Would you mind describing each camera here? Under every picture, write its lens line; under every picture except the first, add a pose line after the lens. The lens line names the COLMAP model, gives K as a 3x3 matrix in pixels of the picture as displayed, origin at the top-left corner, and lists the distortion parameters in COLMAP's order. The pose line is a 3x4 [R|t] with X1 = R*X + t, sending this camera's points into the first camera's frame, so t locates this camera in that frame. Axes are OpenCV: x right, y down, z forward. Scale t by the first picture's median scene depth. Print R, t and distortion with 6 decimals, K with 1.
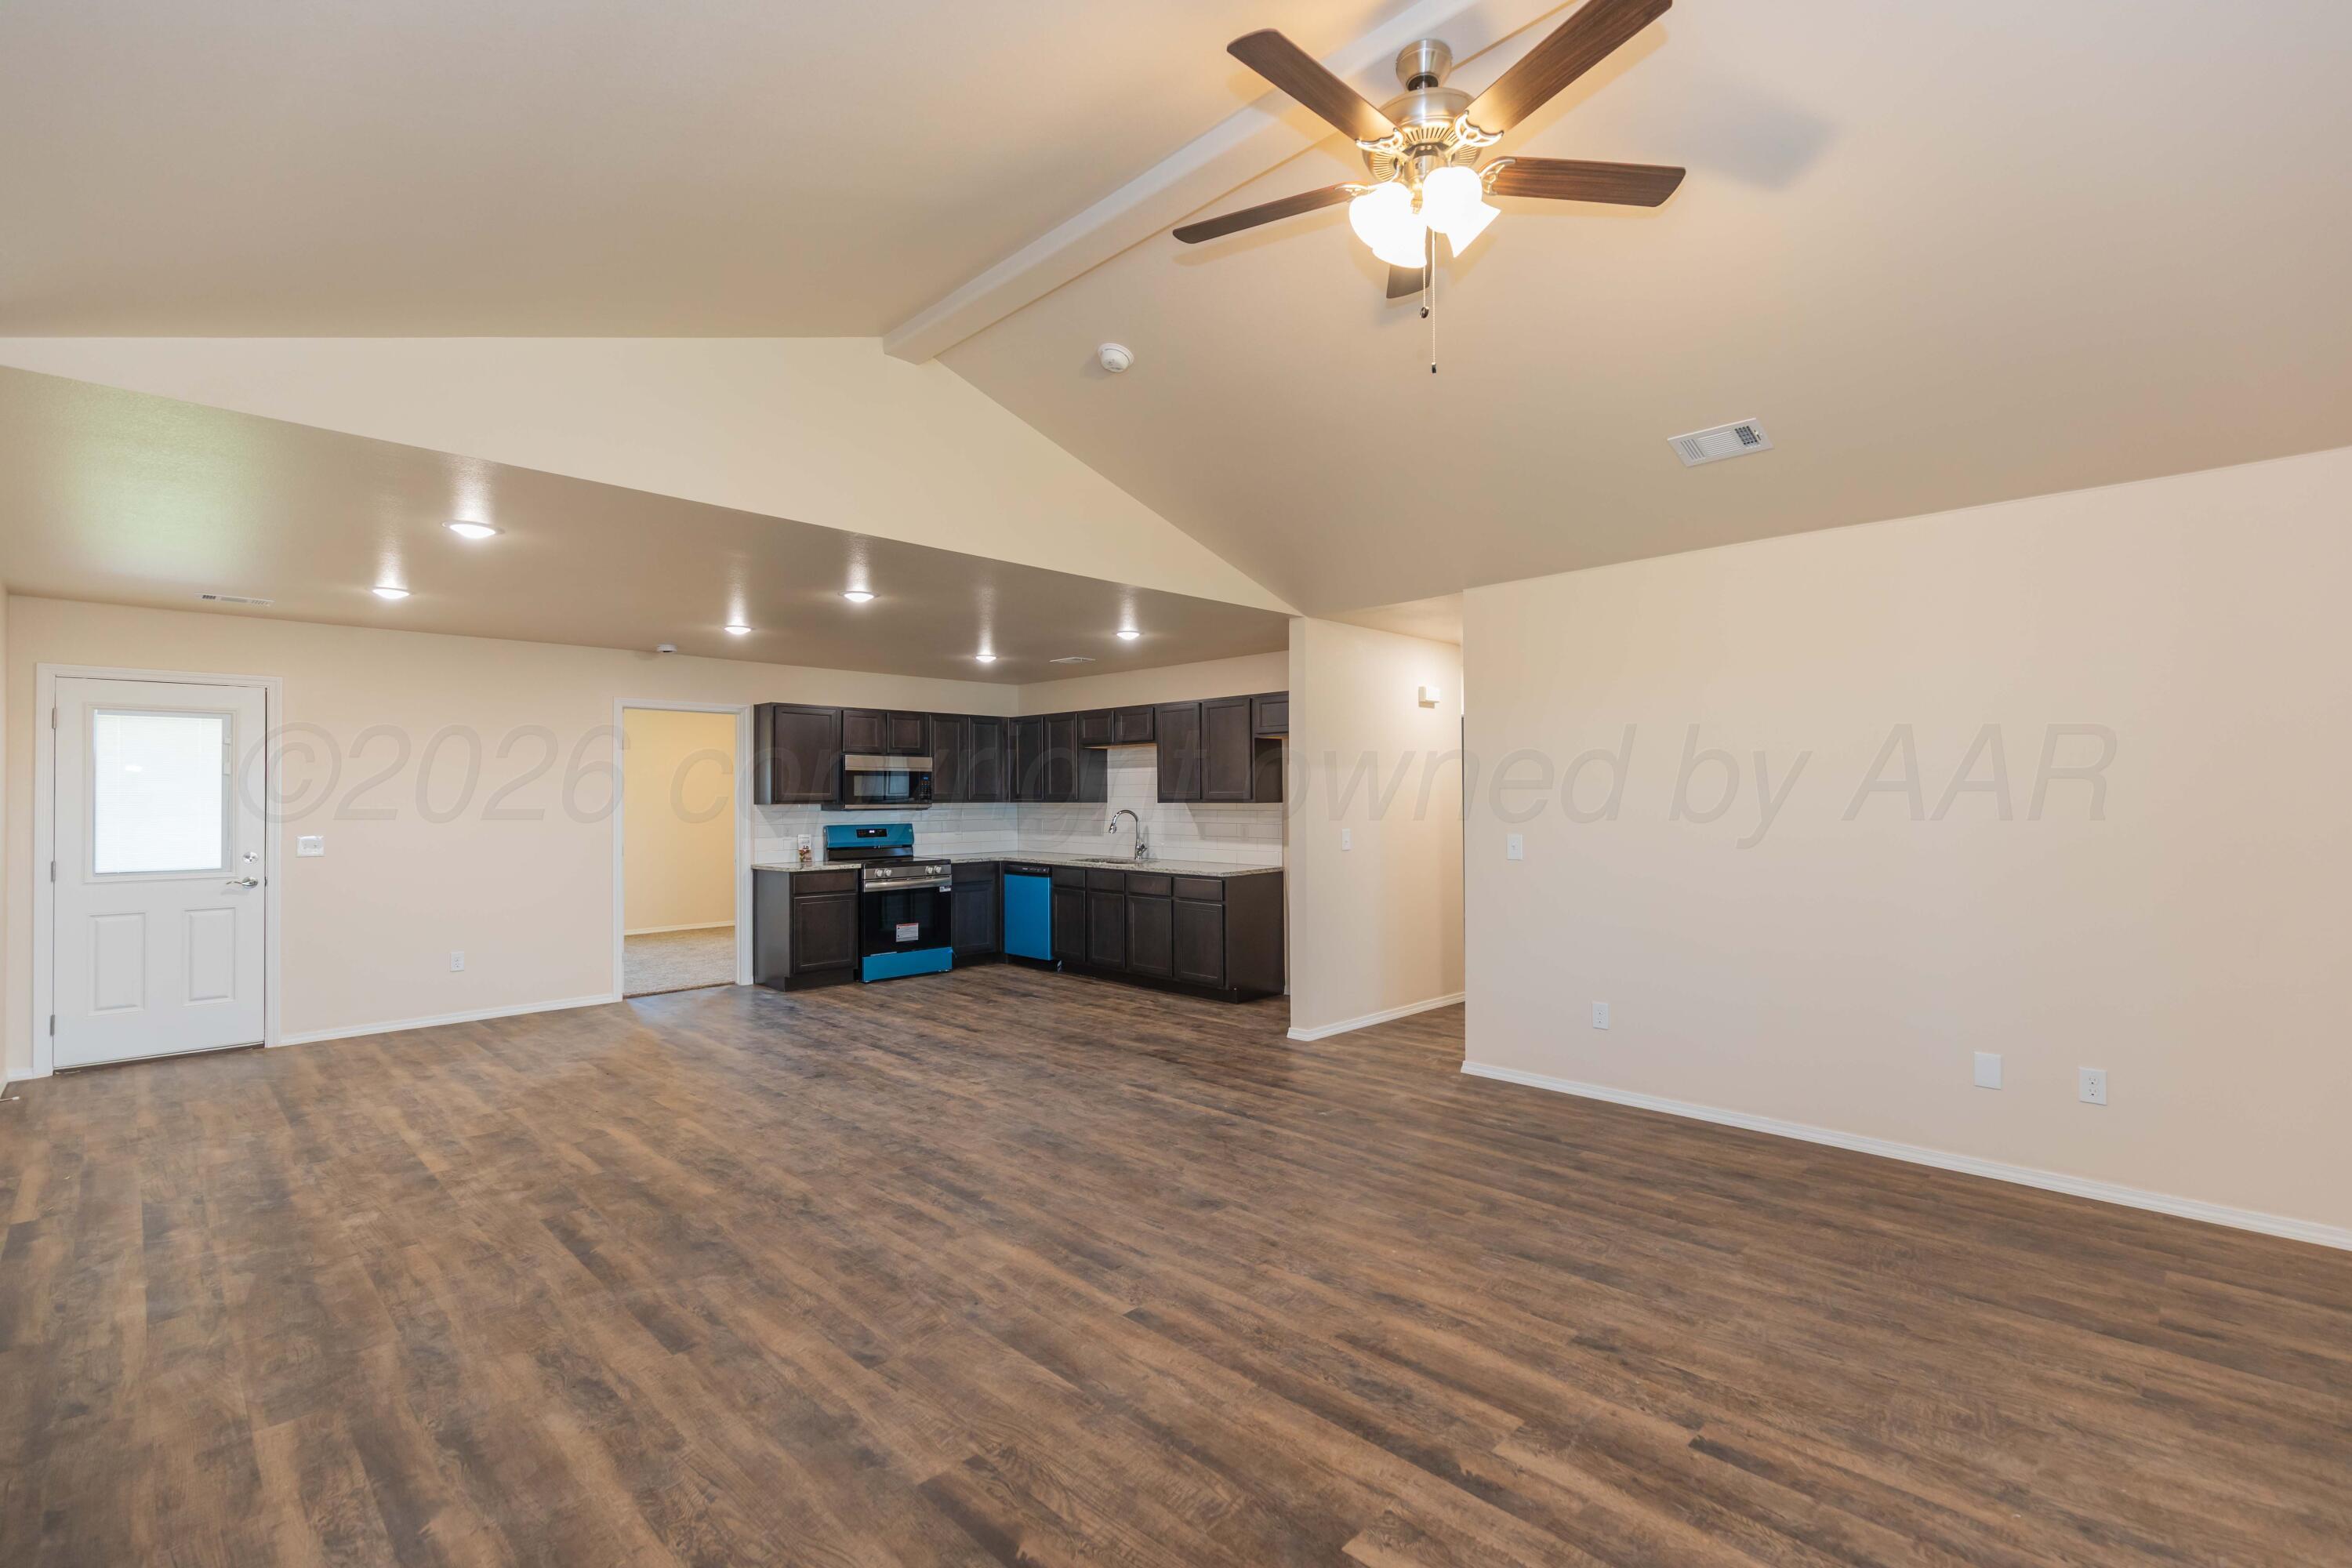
lens RADIAL K [[1049.7, 0, 1188.3], [0, 1049.7, 786.8], [0, 0, 1]] dist [0.005358, -0.000355]
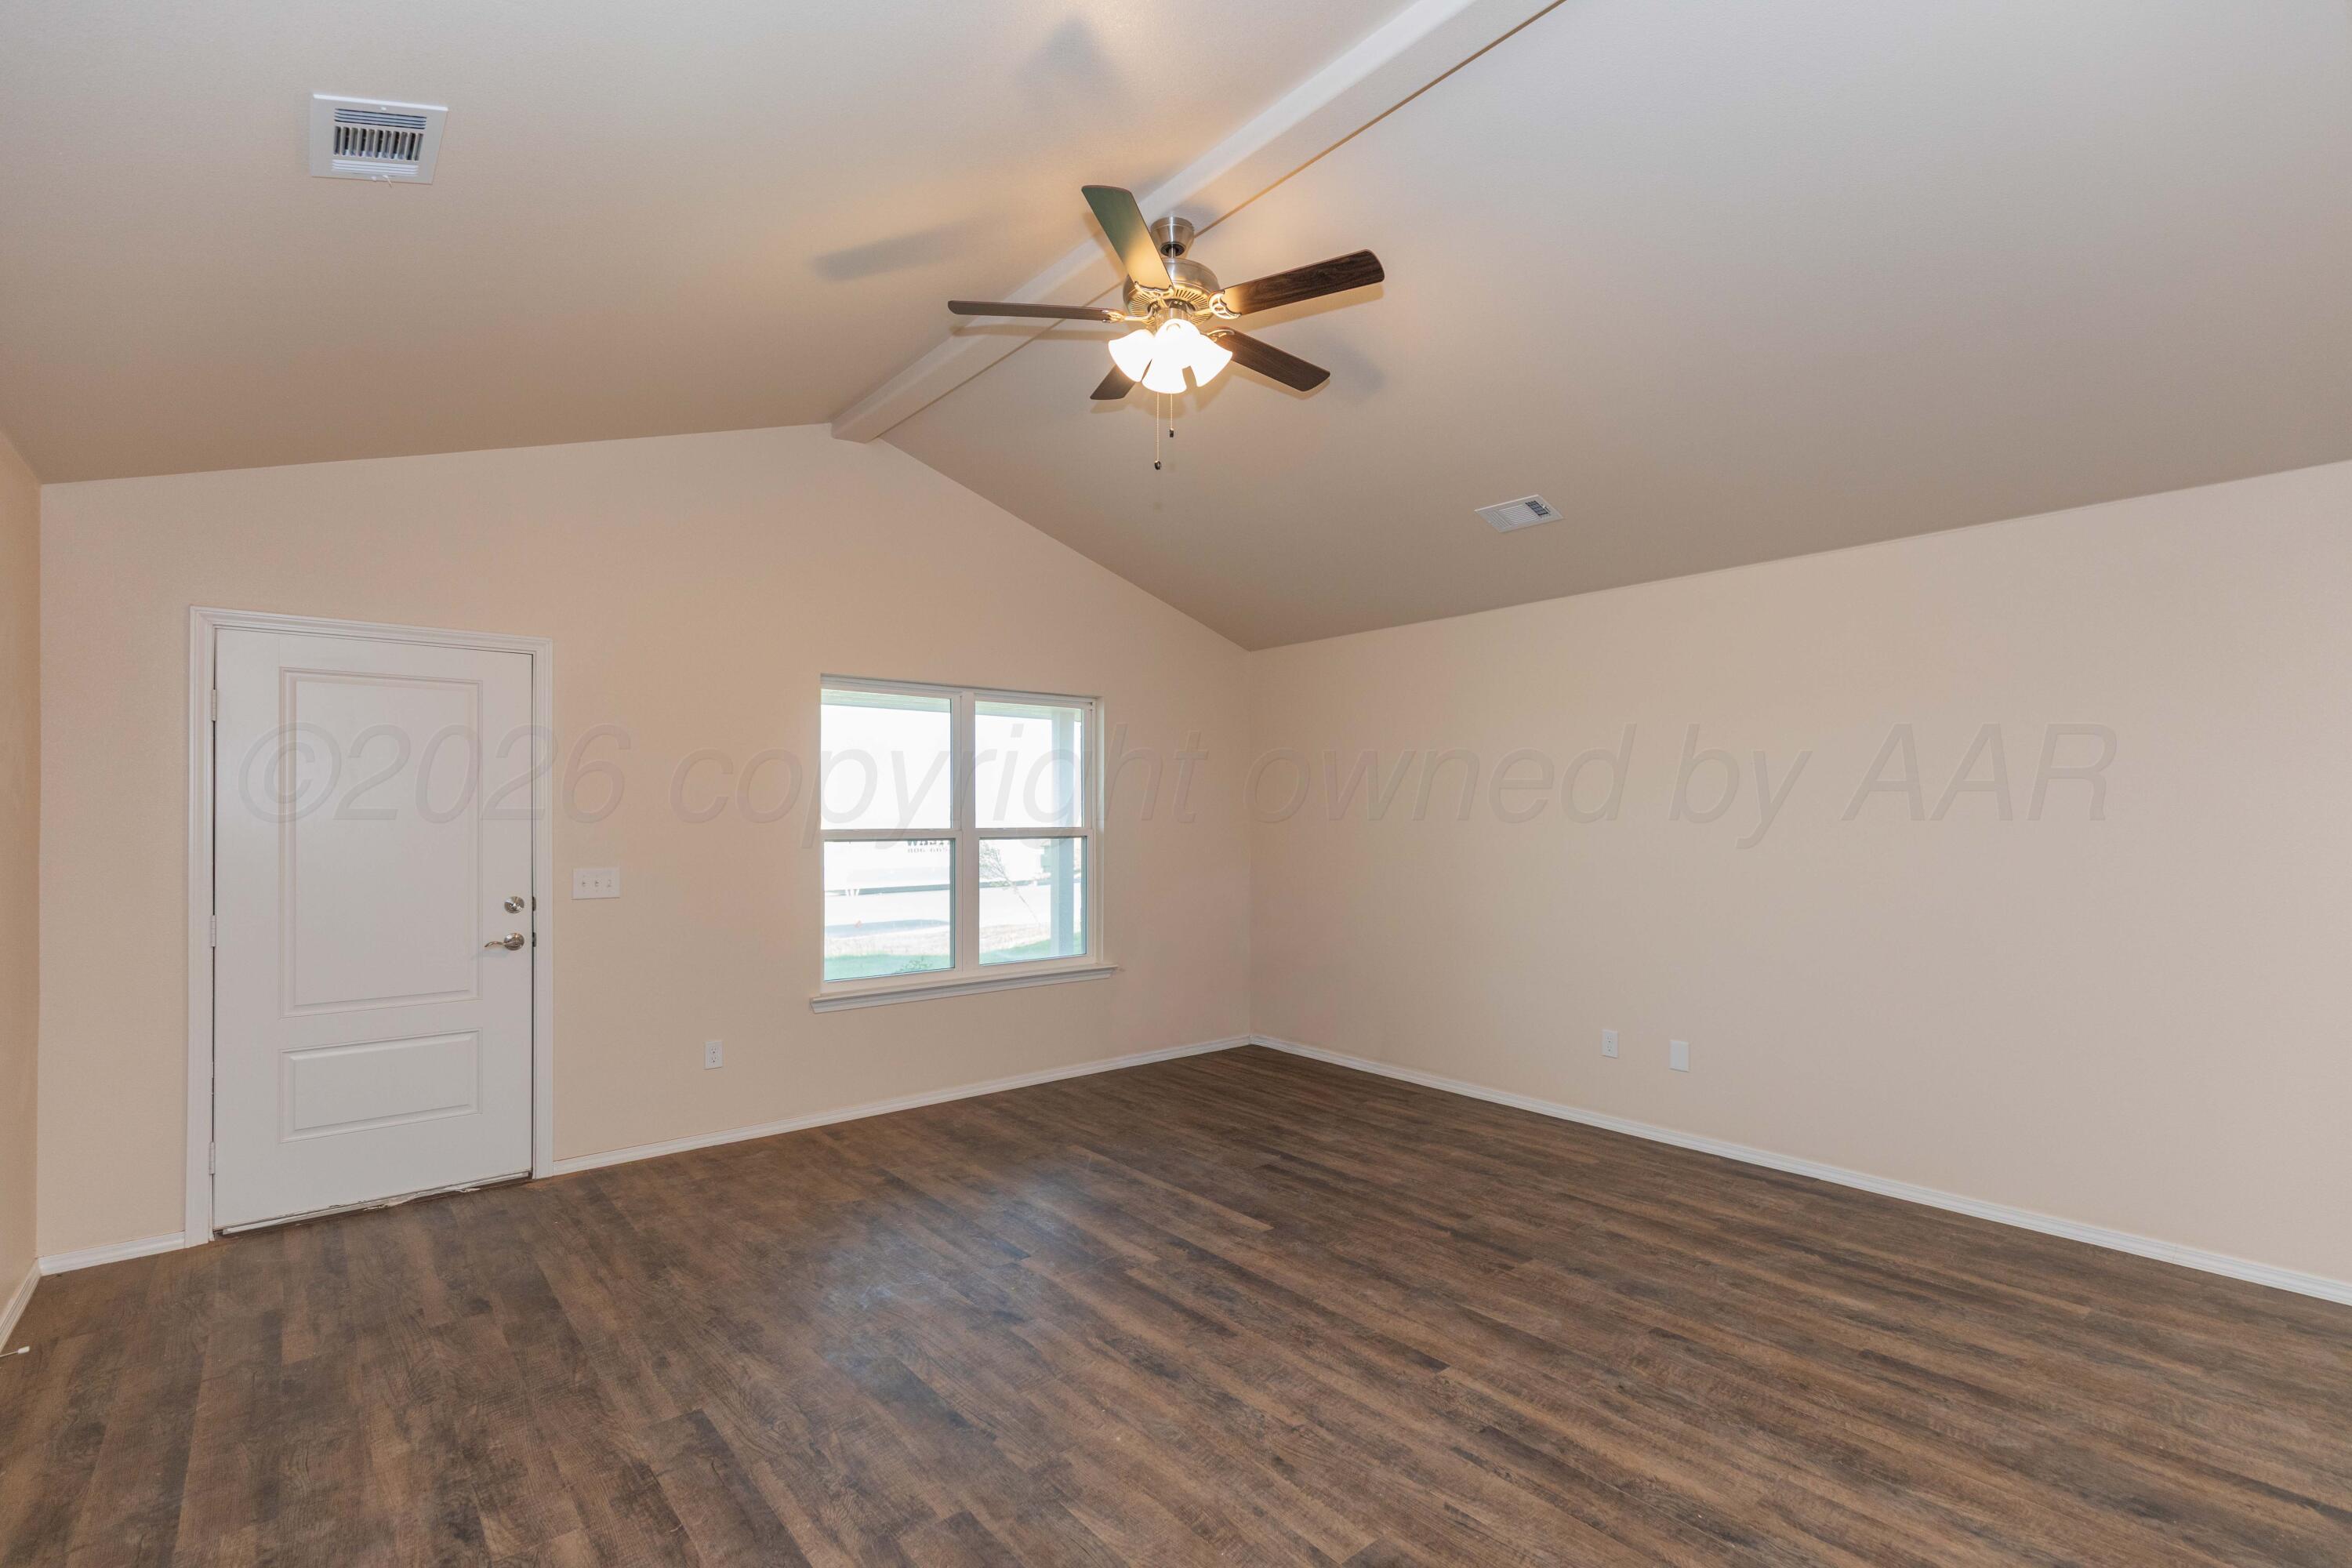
lens RADIAL K [[1063.9, 0, 1200.4], [0, 1063.9, 817.0], [0, 0, 1]] dist [0.002184, 0.000055]
pose [[-0.997051, 0.007176, 0.076410, 0.062676], [0.006387, 0.999924, -0.010560, 0.007221], [-0.076479, -0.010041, -0.997021, 1.434851]]
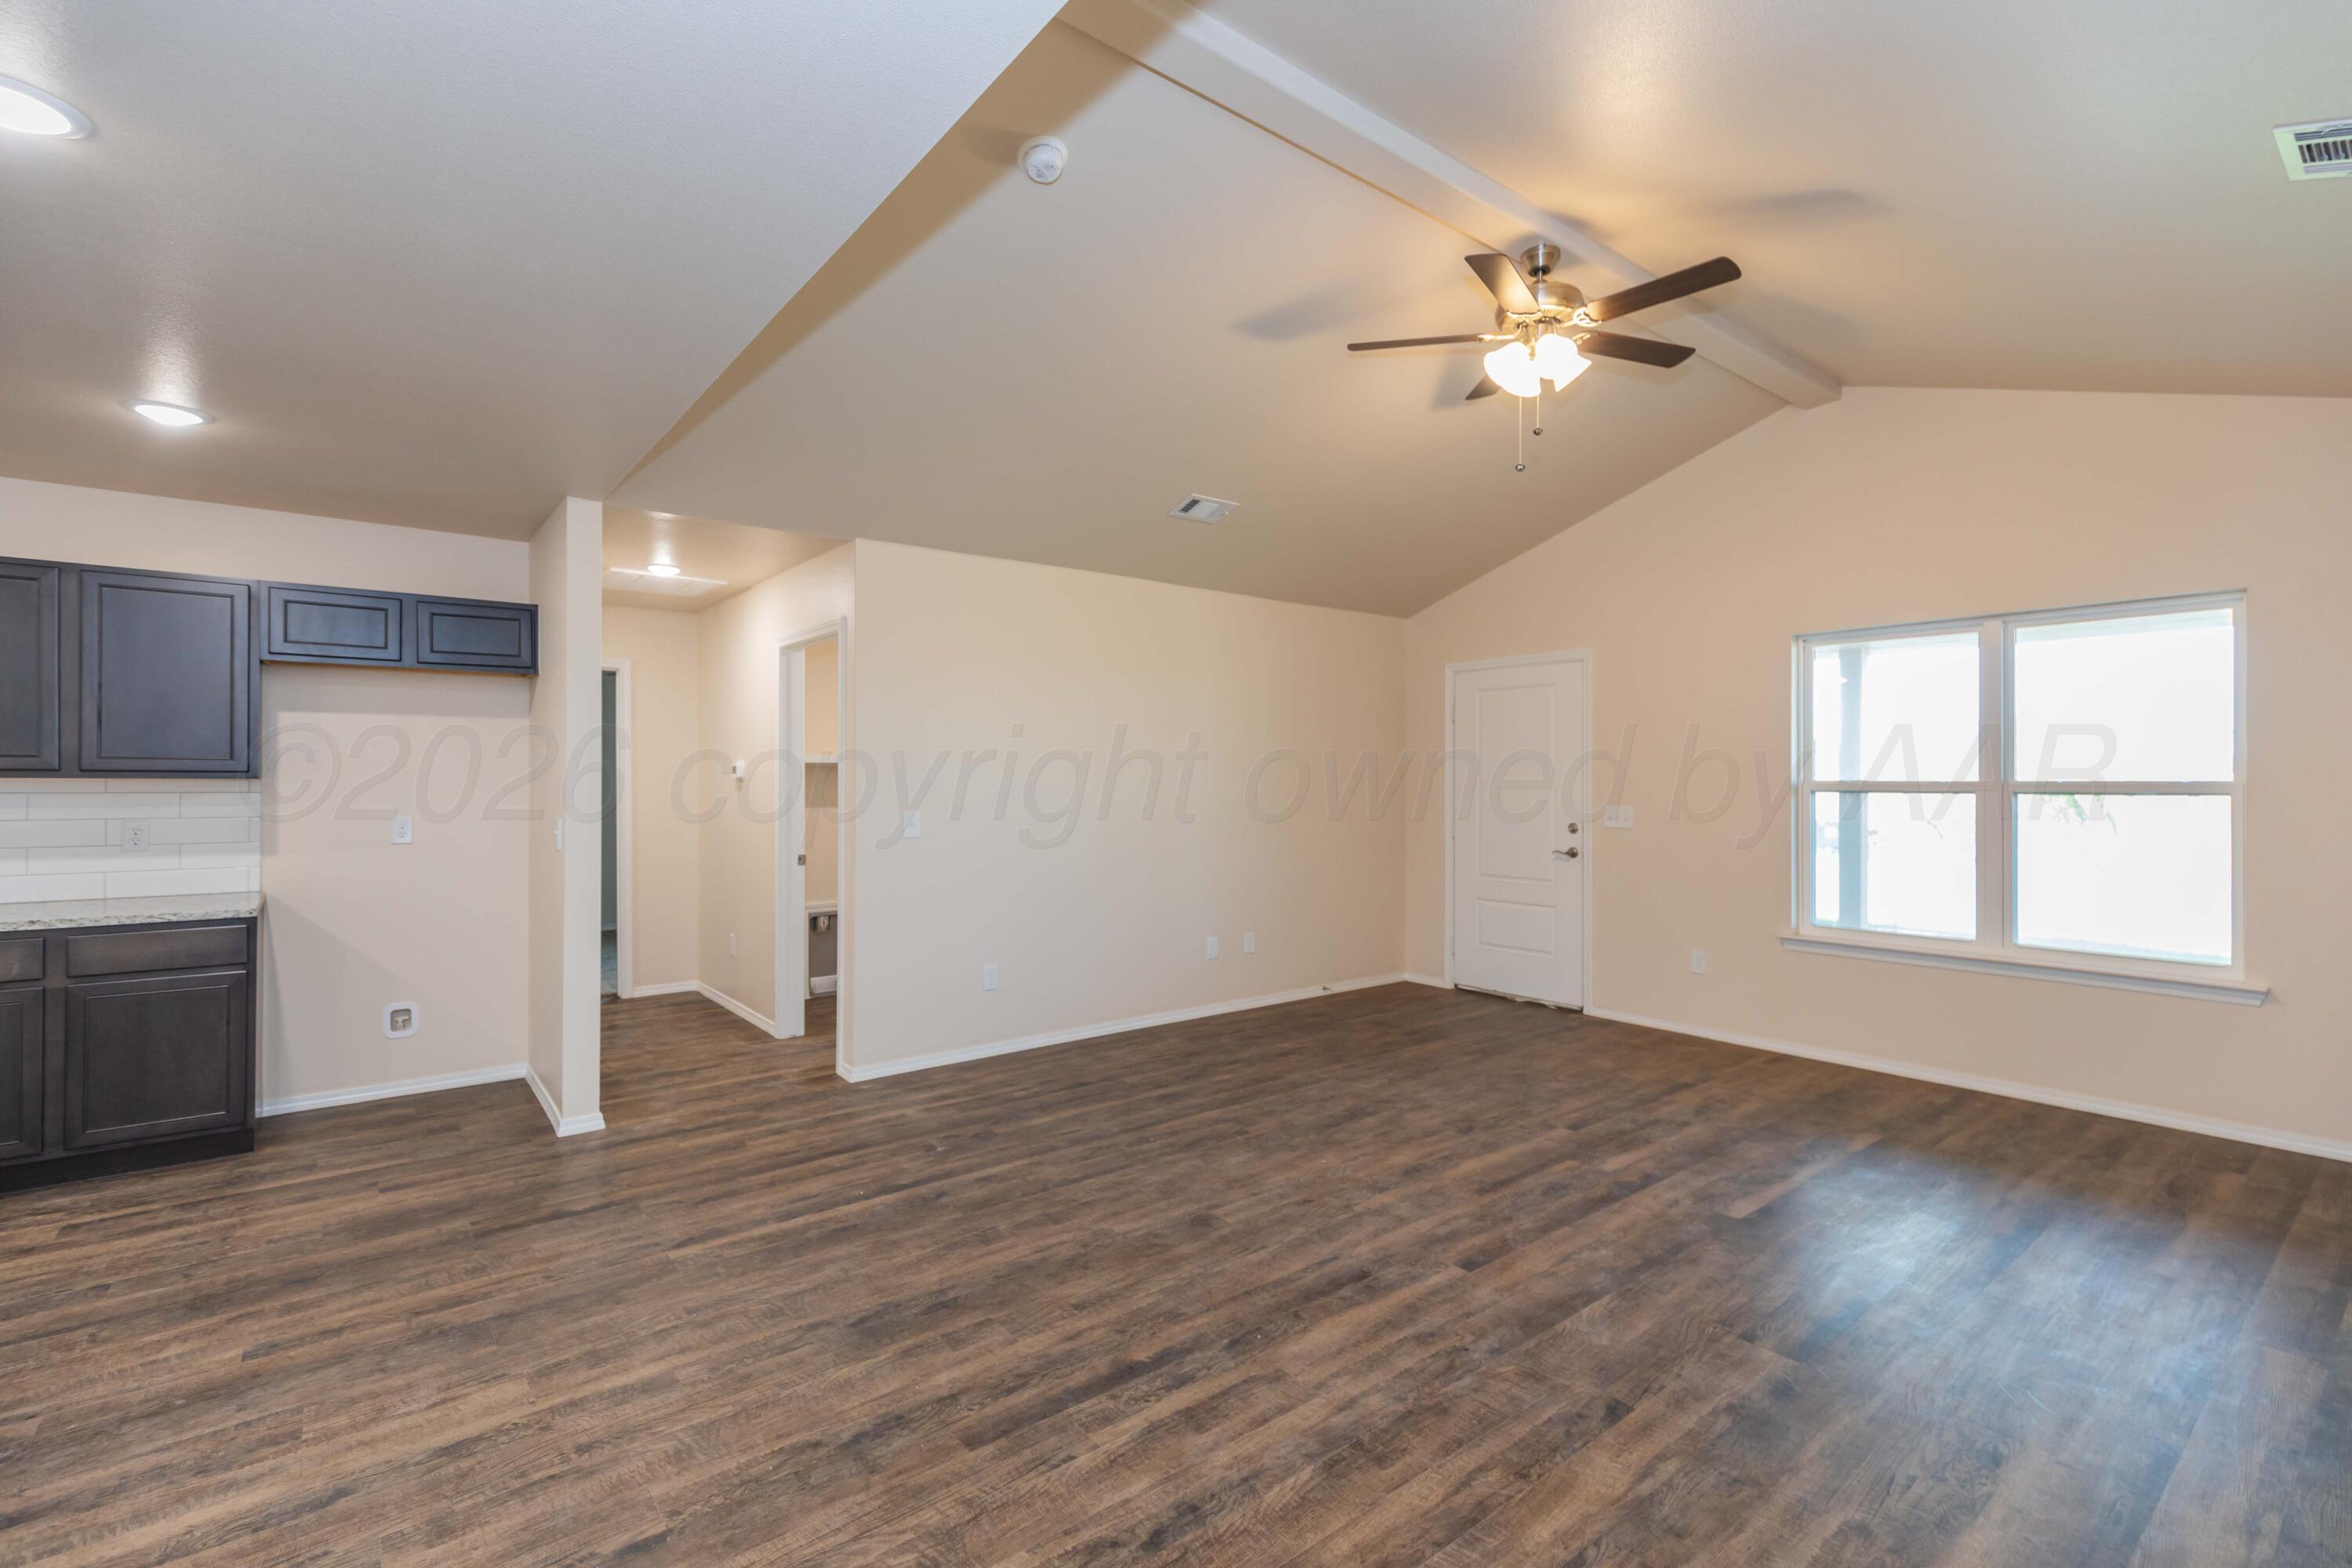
lens RADIAL K [[1062.0, 0, 1187.9], [0, 1062.0, 784.9], [0, 0, 1]] dist [0.010212, -0.000254]
pose [[0.108051, -0.000555, 0.994145, -0.812749], [-0.014037, 0.999899, 0.002084, 0.019825], [-0.994046, -0.014180, 0.108032, 0.841367]]
